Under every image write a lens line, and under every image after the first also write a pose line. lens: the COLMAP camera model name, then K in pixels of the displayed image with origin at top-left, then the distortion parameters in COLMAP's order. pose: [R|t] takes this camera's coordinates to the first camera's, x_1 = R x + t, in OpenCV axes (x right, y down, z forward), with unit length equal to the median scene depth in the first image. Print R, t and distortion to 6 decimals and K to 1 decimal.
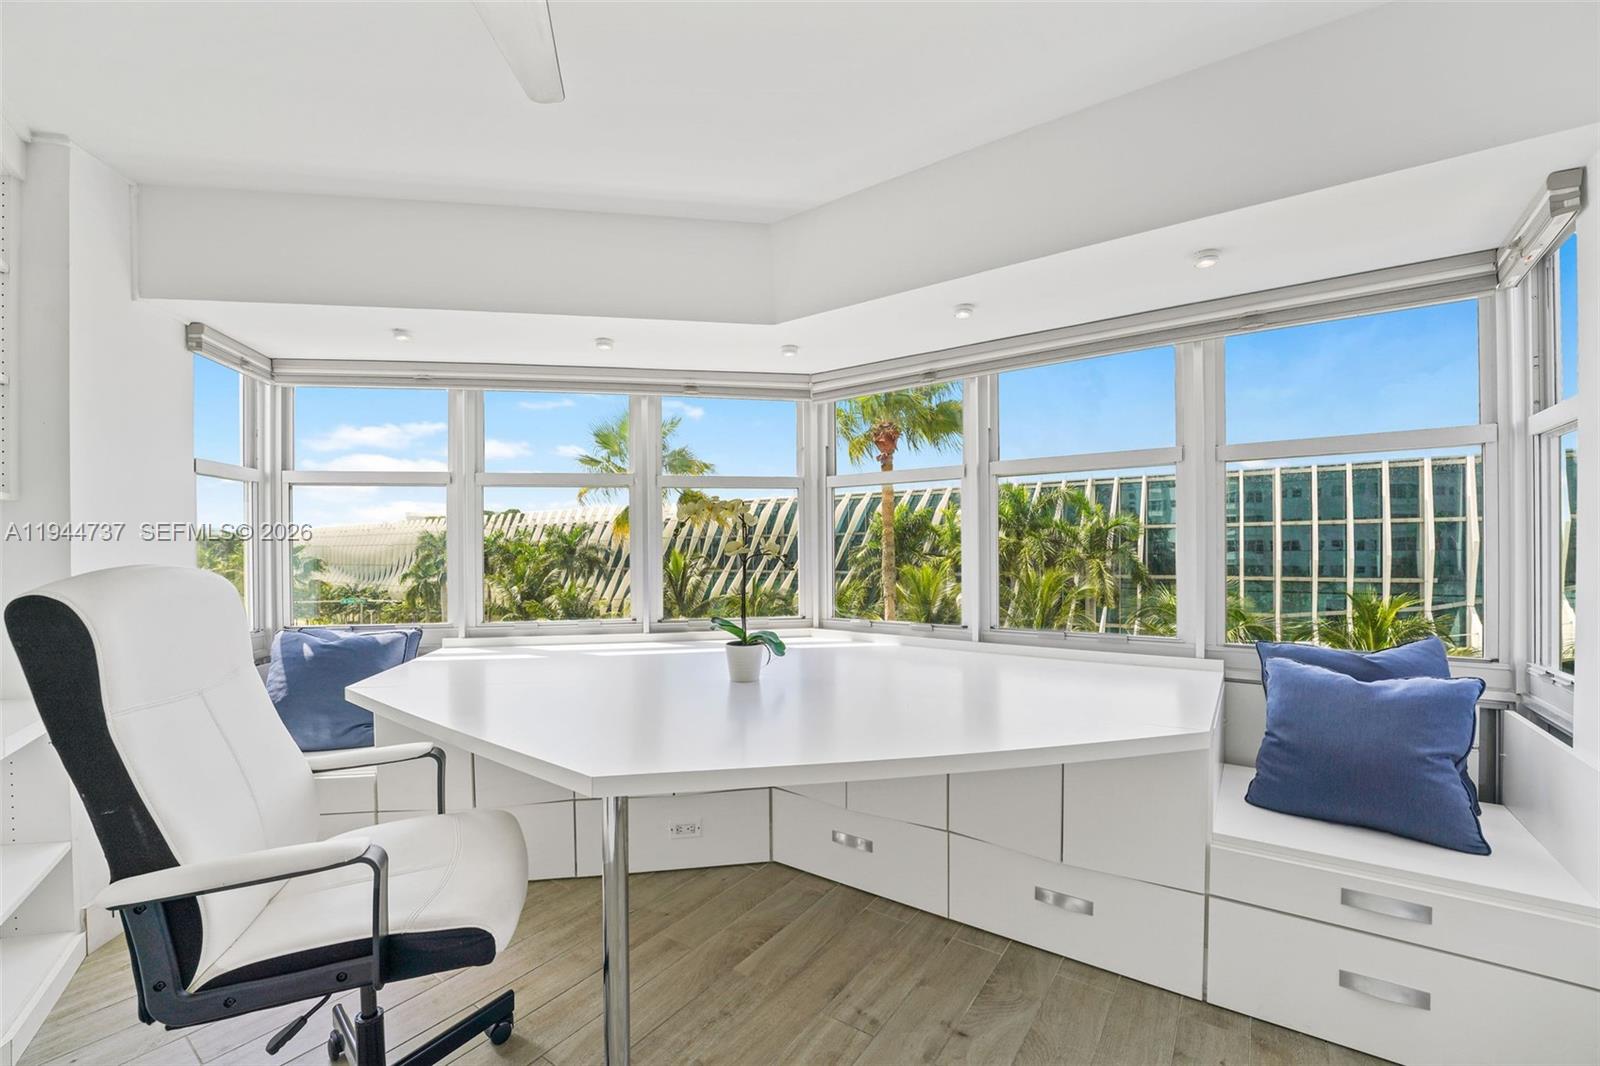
lens RADIAL K [[641.7, 0, 801.3], [0, 641.7, 551.0], [0, 0, 1]] dist [-0.012945, 0.000583]
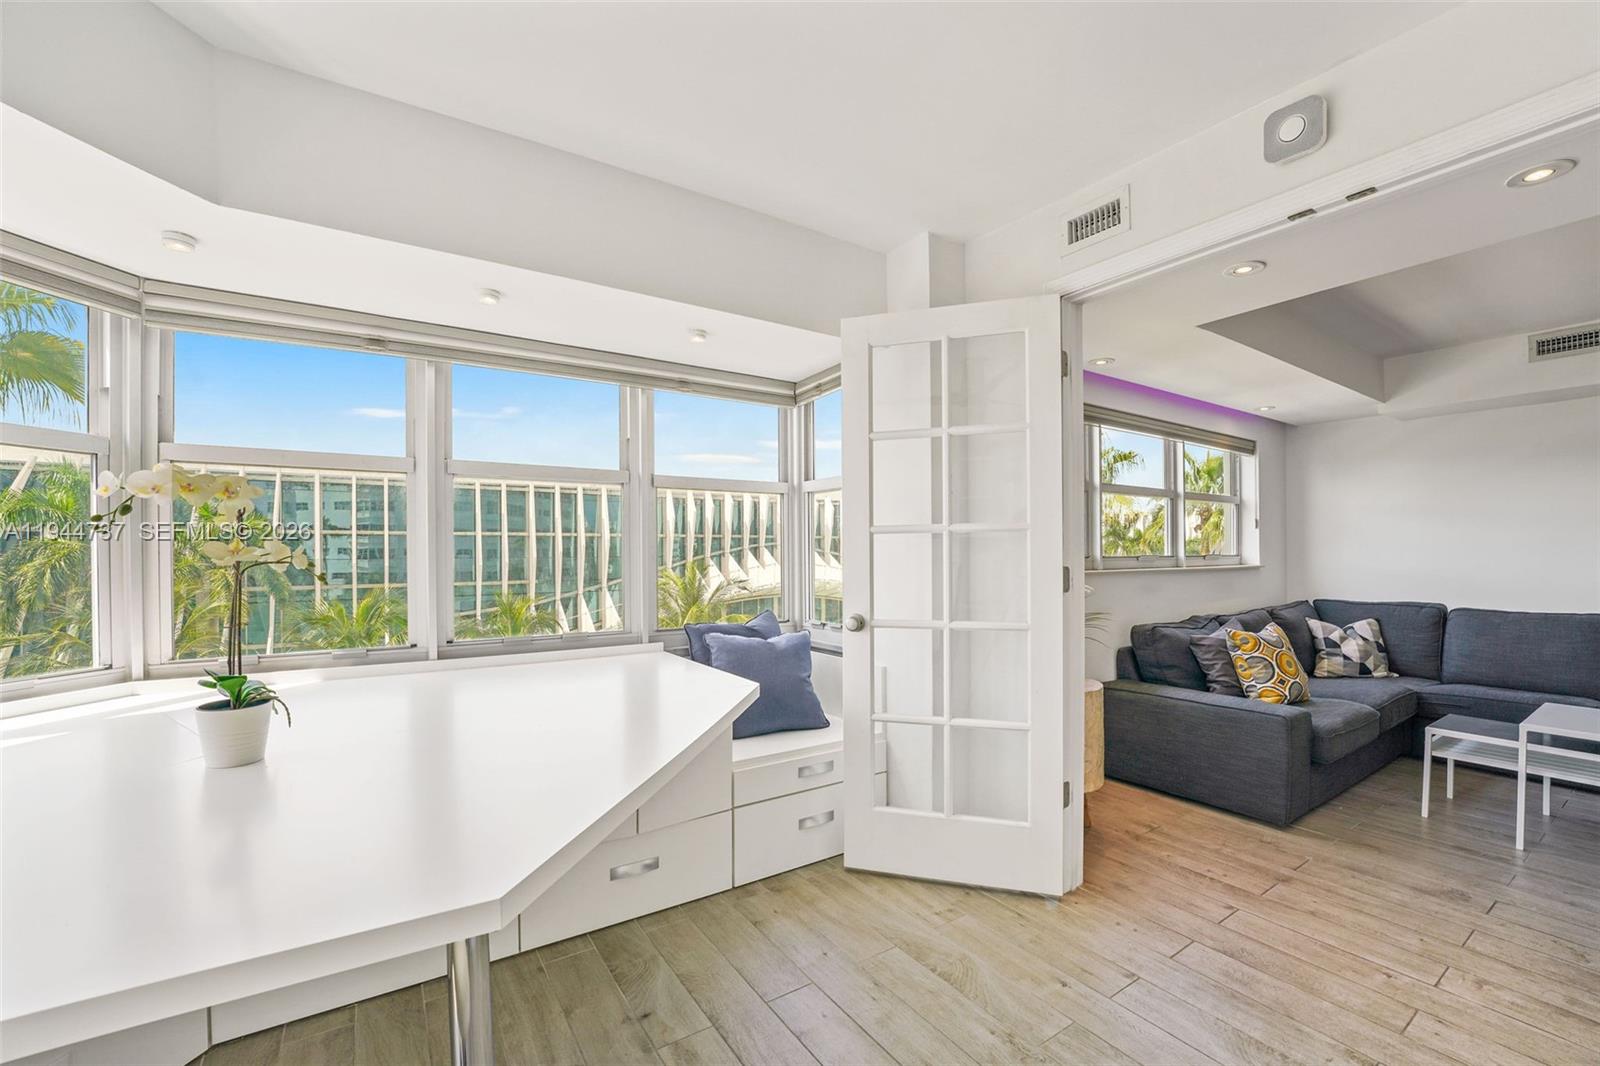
lens RADIAL K [[641.7, 0, 801.3], [0, 641.7, 551.0], [0, 0, 1]] dist [-0.012945, 0.000583]
pose [[0.401194, 0.008706, 0.915952, -0.427457], [0.002372, 0.999942, -0.010544, 0.002261], [-0.915990, 0.006403, 0.401150, 0.234538]]
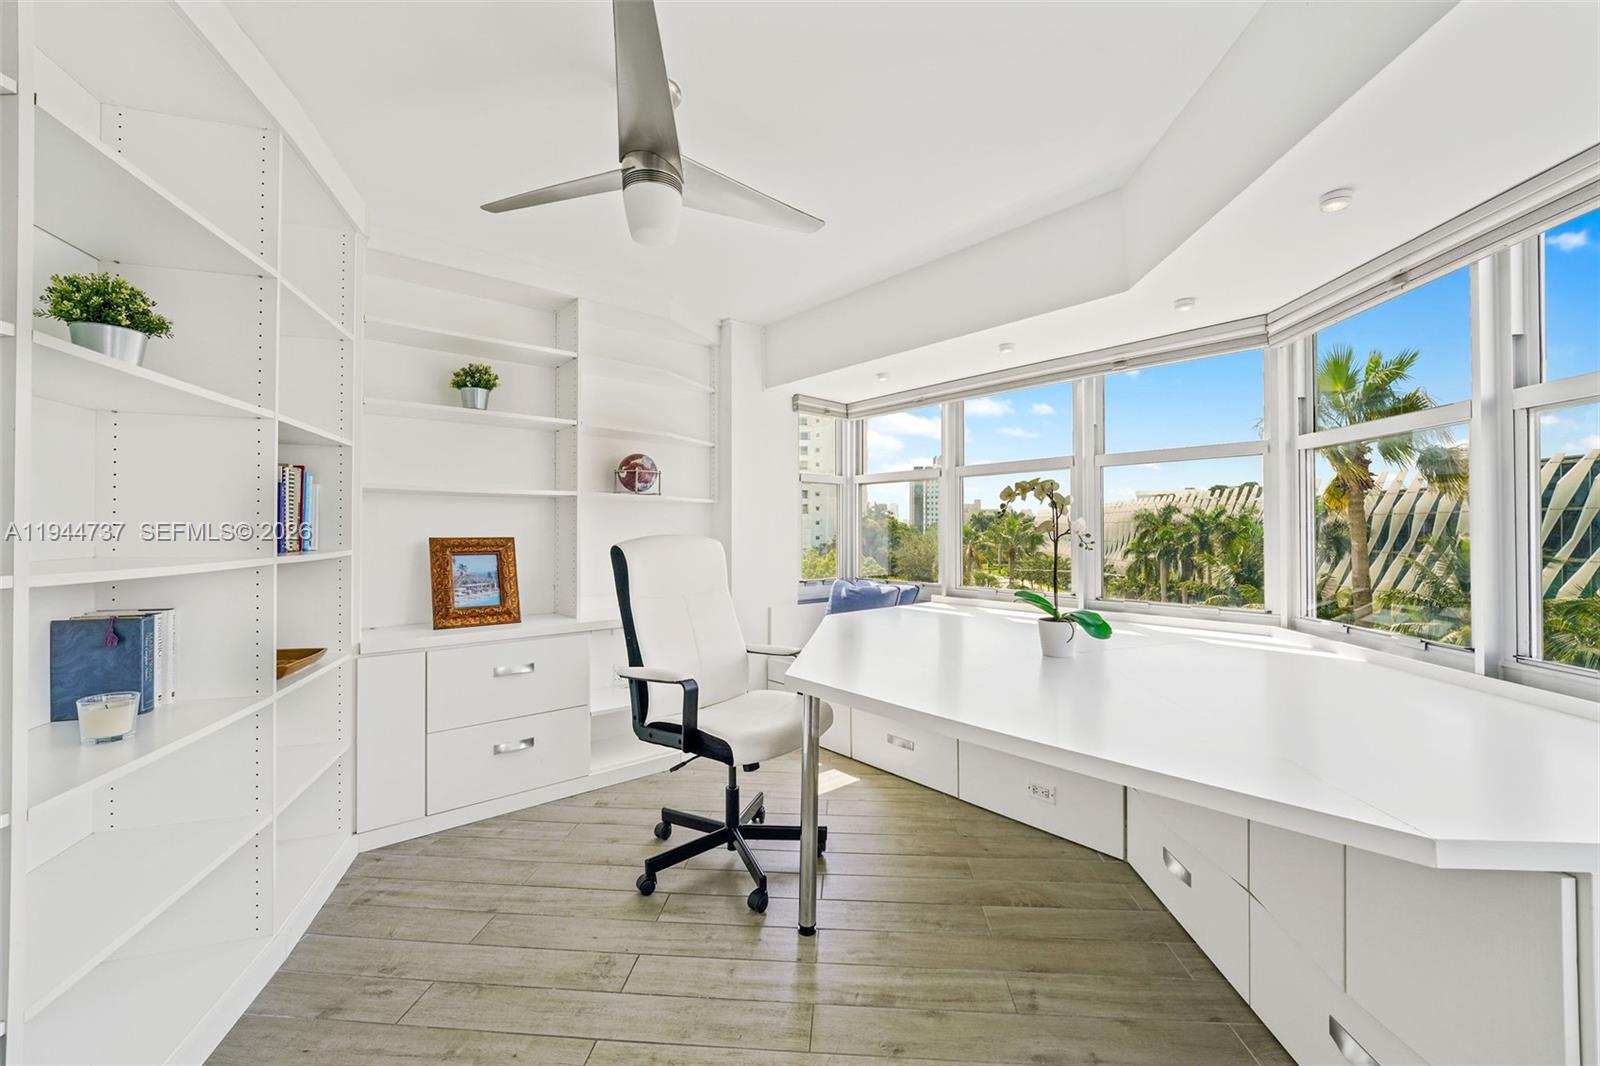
lens RADIAL K [[623.9, 0, 815.5], [0, 623.9, 524.1], [0, 0, 1]] dist [-0.000874, 0.000047]
pose [[0.548935, -0.000394, -0.835865, 0.527589], [-0.005156, 0.999979, -0.003858, -0.003877], [0.835849, 0.006428, 0.548922, 0.128926]]
